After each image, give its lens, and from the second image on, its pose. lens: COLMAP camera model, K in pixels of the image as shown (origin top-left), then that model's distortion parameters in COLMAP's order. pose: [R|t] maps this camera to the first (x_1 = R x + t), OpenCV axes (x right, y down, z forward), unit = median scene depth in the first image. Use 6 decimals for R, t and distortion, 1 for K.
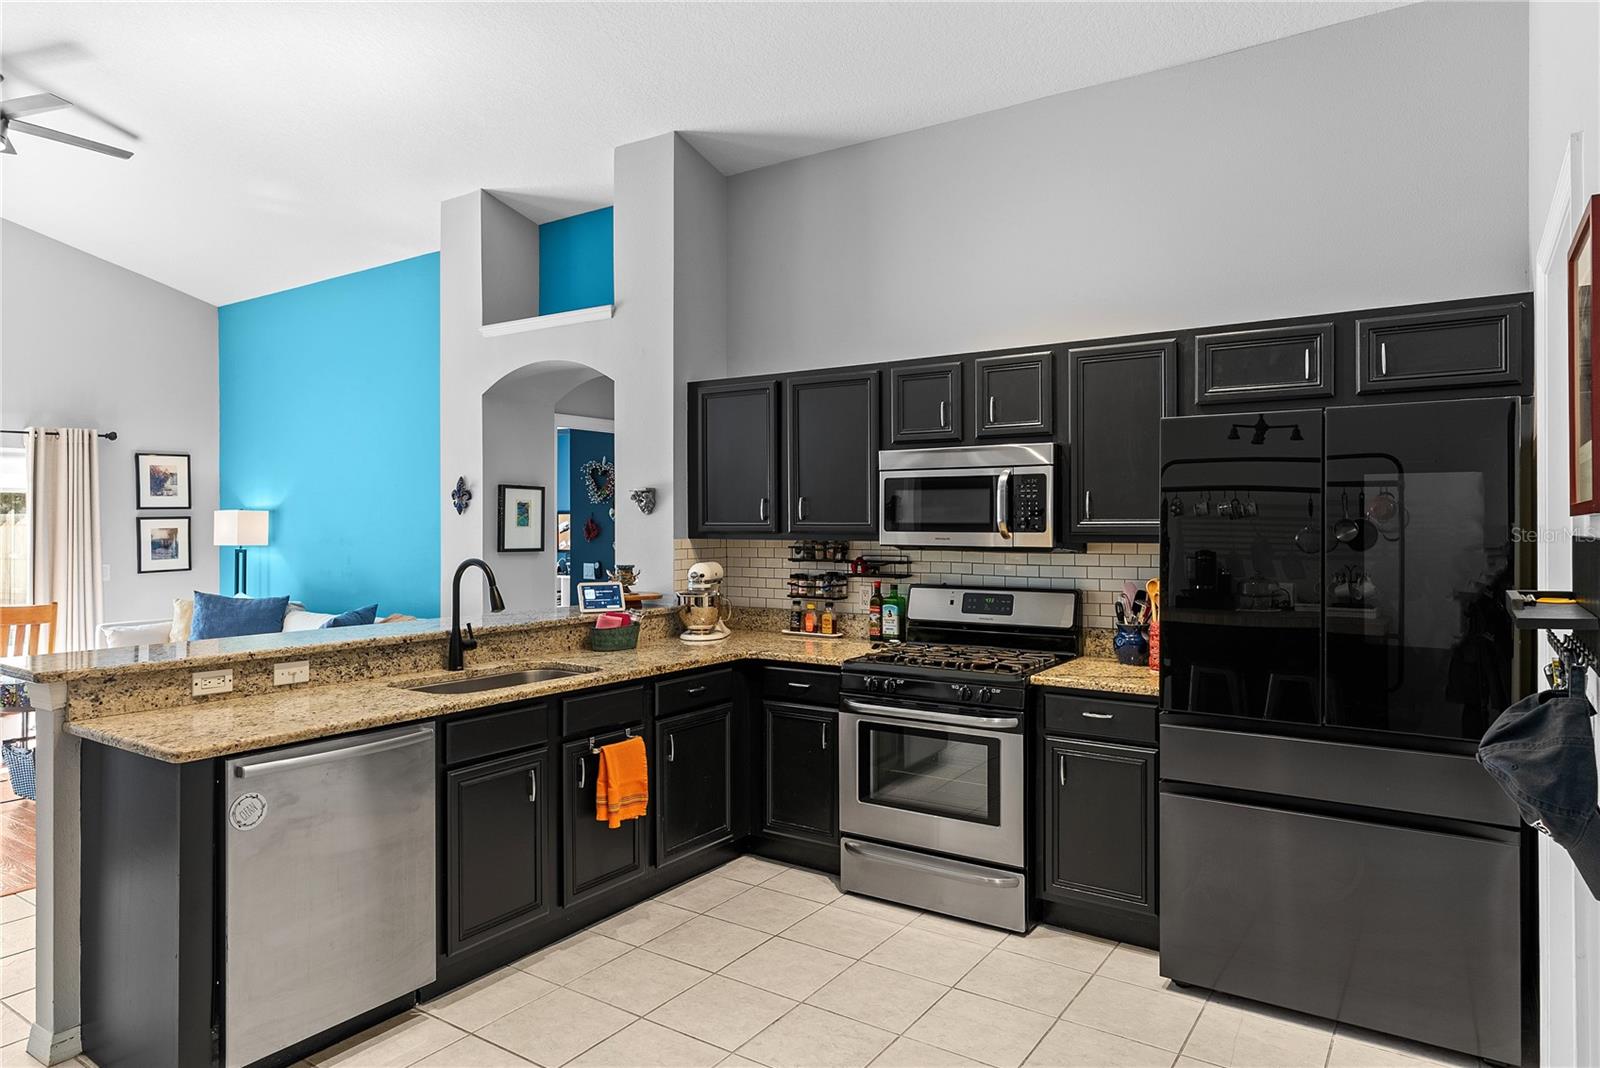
lens RADIAL K [[969.3, 0, 783.8], [0, 969.3, 525.2], [0, 0, 1]] dist [-0.002445, 0.005423]
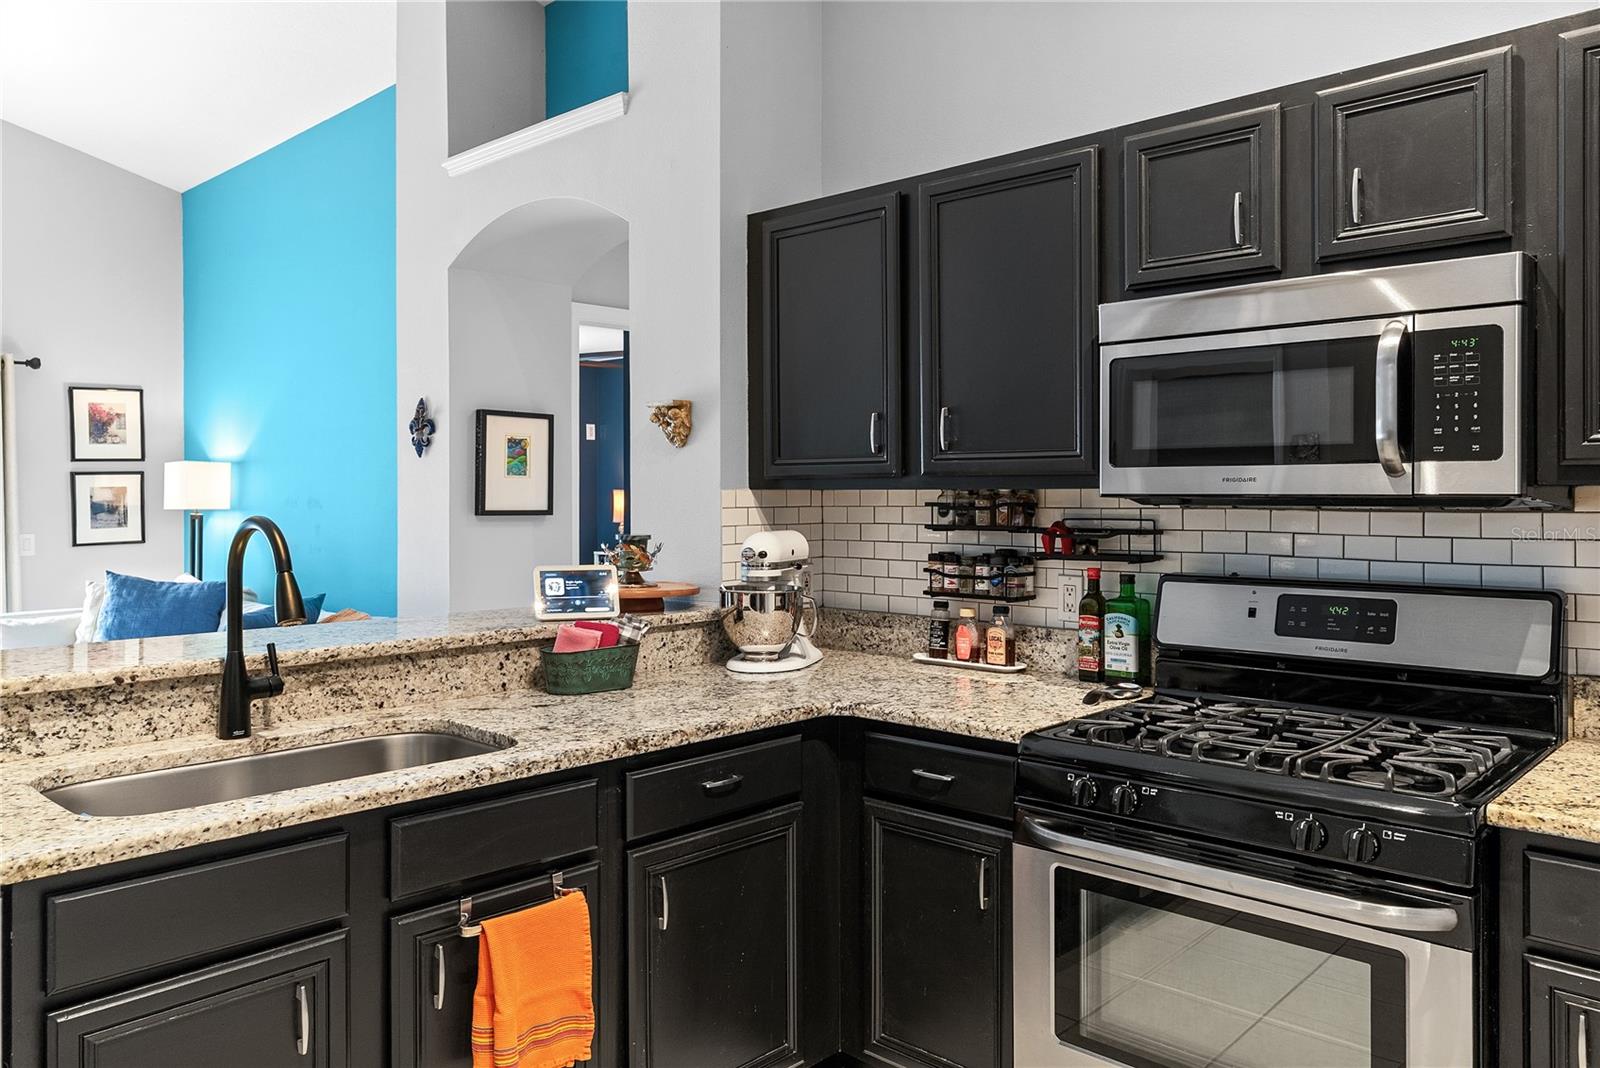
lens RADIAL K [[1152.2, 0, 777.4], [0, 1152.2, 498.3], [0, 0, 1]] dist [-0.005858, 0.013160]
pose [[0.986638, -0.000102, -0.162928, 0.030910], [0.000294, 0.999999, 0.001154, 0.020439], [0.162928, -0.001187, 0.986637, 0.374851]]
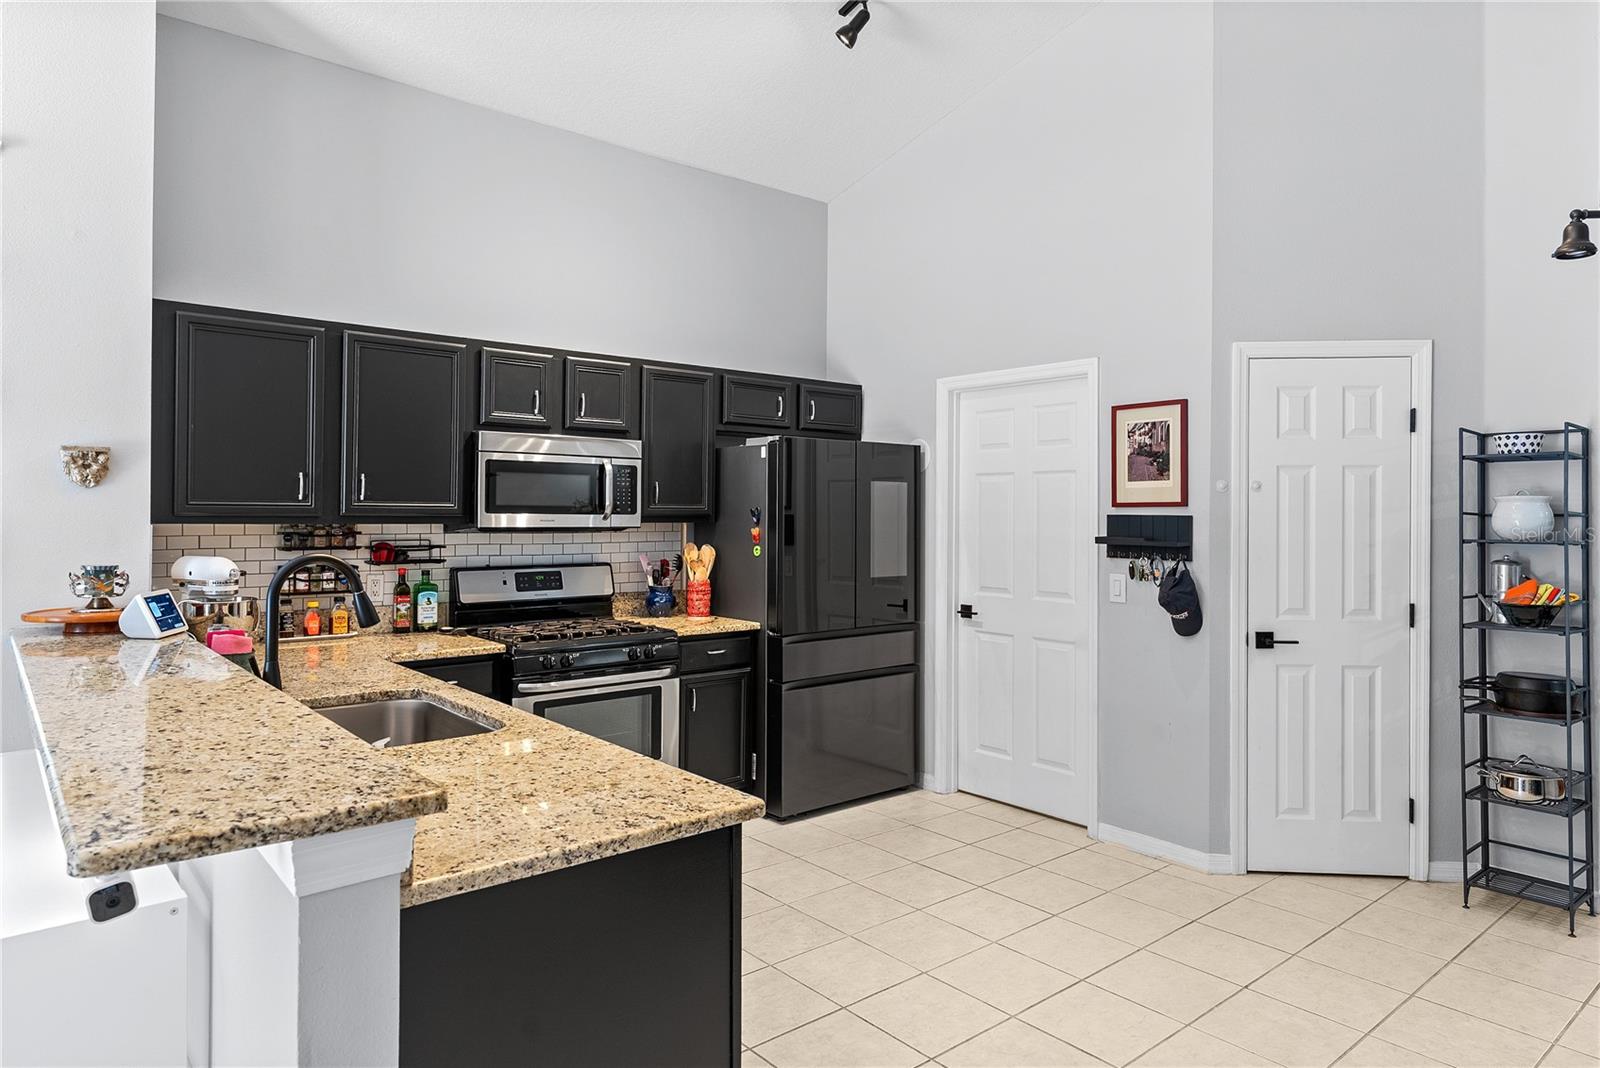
lens RADIAL K [[969.3, 0, 780.1], [0, 969.3, 523.5], [0, 0, 1]] dist [-0.002445, 0.005423]
pose [[0.276601, -0.006789, 0.960961, -0.709872], [-0.003894, 0.999959, 0.008185, 0.006918], [-0.960977, -0.006006, 0.276563, 0.418823]]
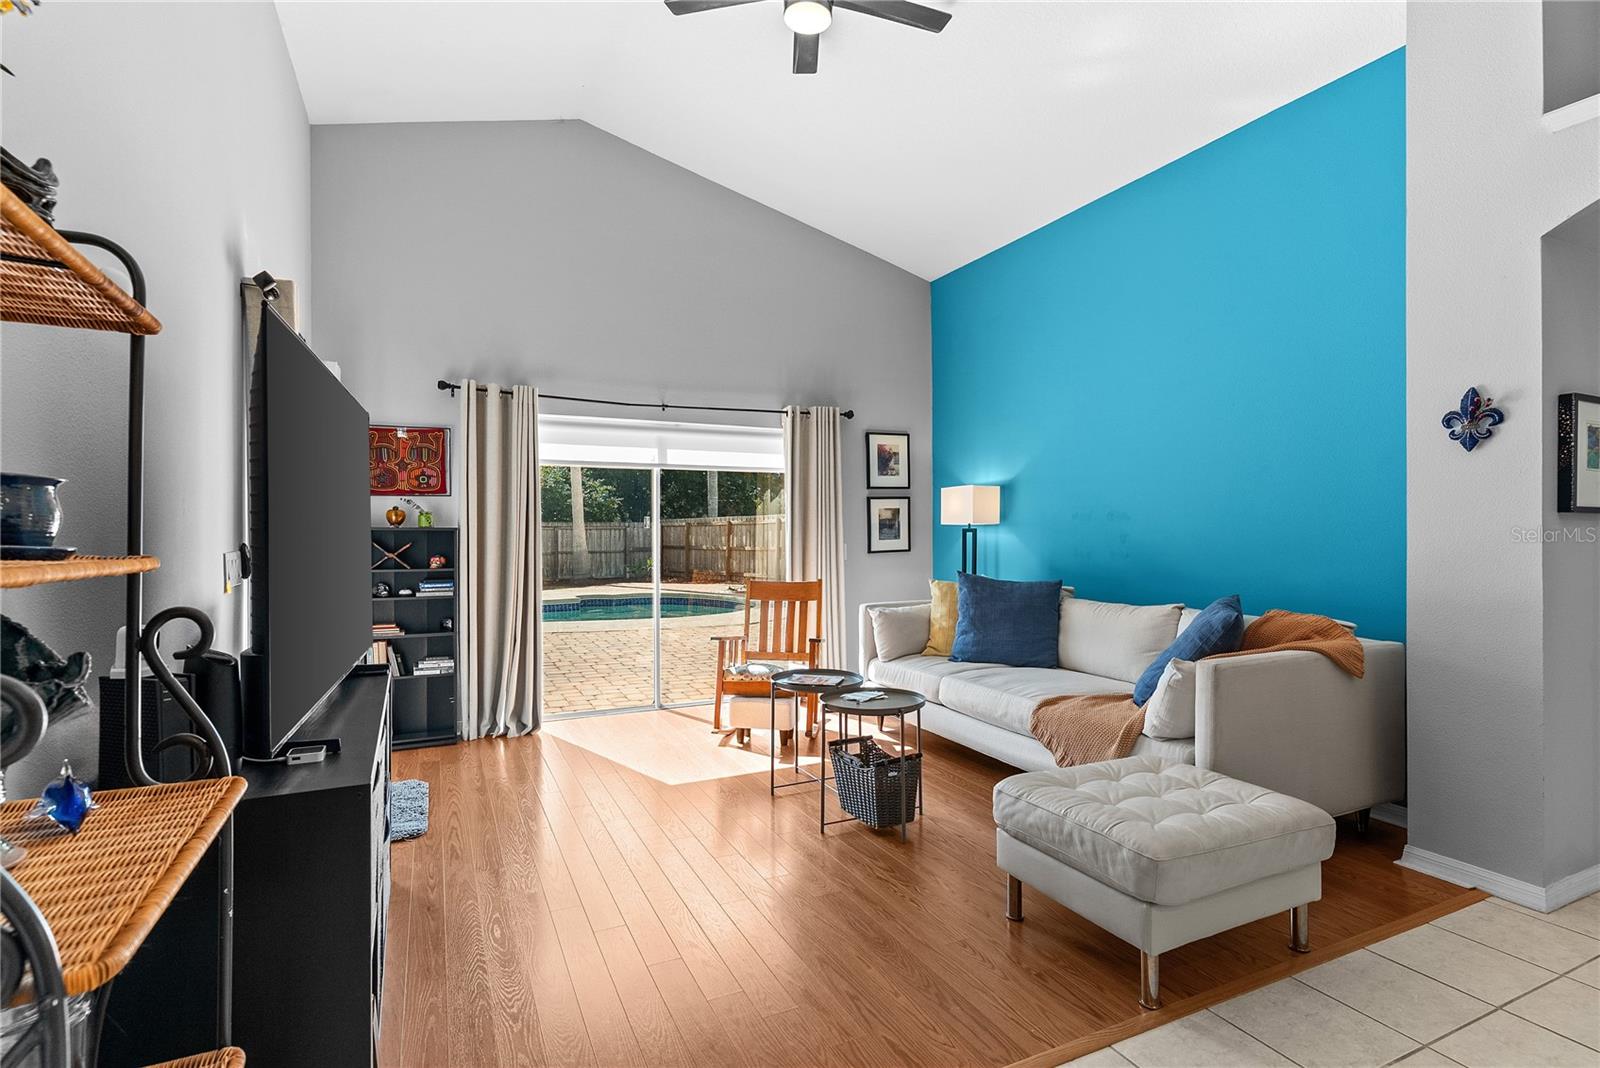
lens RADIAL K [[769.5, 0, 803.8], [0, 769.5, 537.4], [0, 0, 1]] dist [0.007471, -0.003171]
pose [[0.870386, 0.001816, -0.492367, -0.599638], [0.001695, 0.999976, 0.006686, 0.050485], [0.492367, -0.006654, 0.870362, 0.499669]]
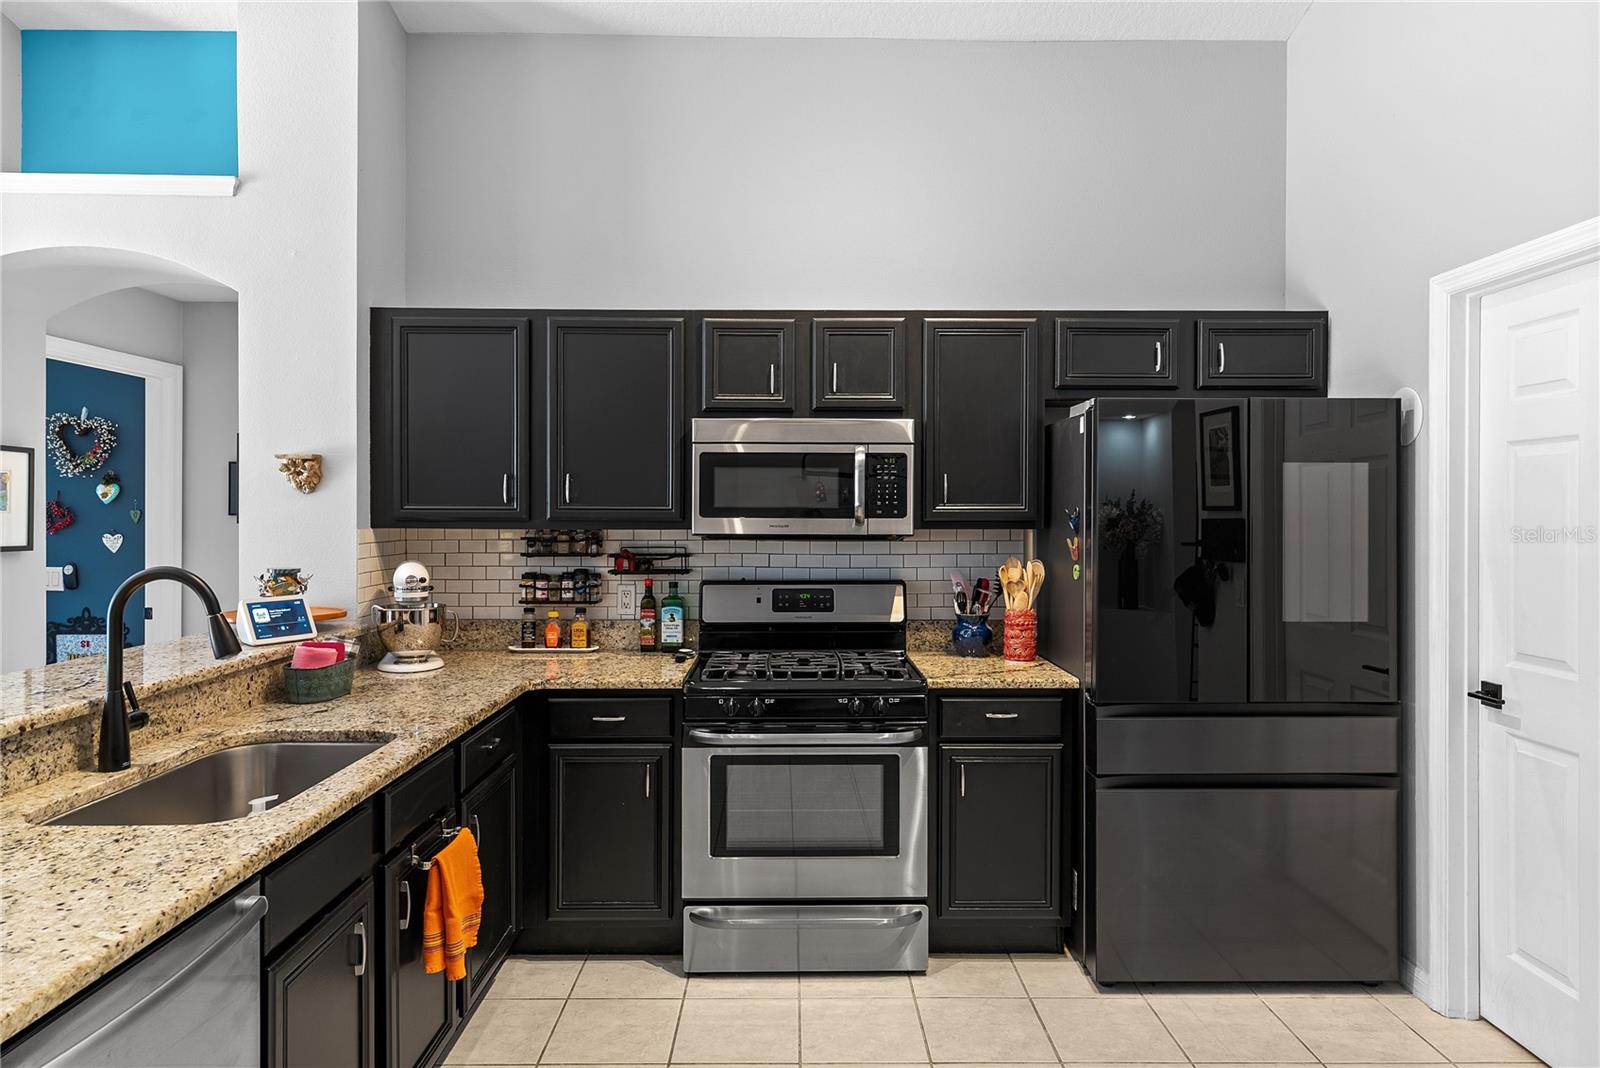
lens RADIAL K [[969.3, 0, 802.0], [0, 969.3, 520.1], [0, 0, 1]] dist [-0.002445, 0.005423]
pose [[0.817837, -0.001611, 0.575447, -0.276849], [-0.001705, 0.999985, 0.005222, 0.004098], [-0.575447, -0.005252, 0.817822, 0.269742]]
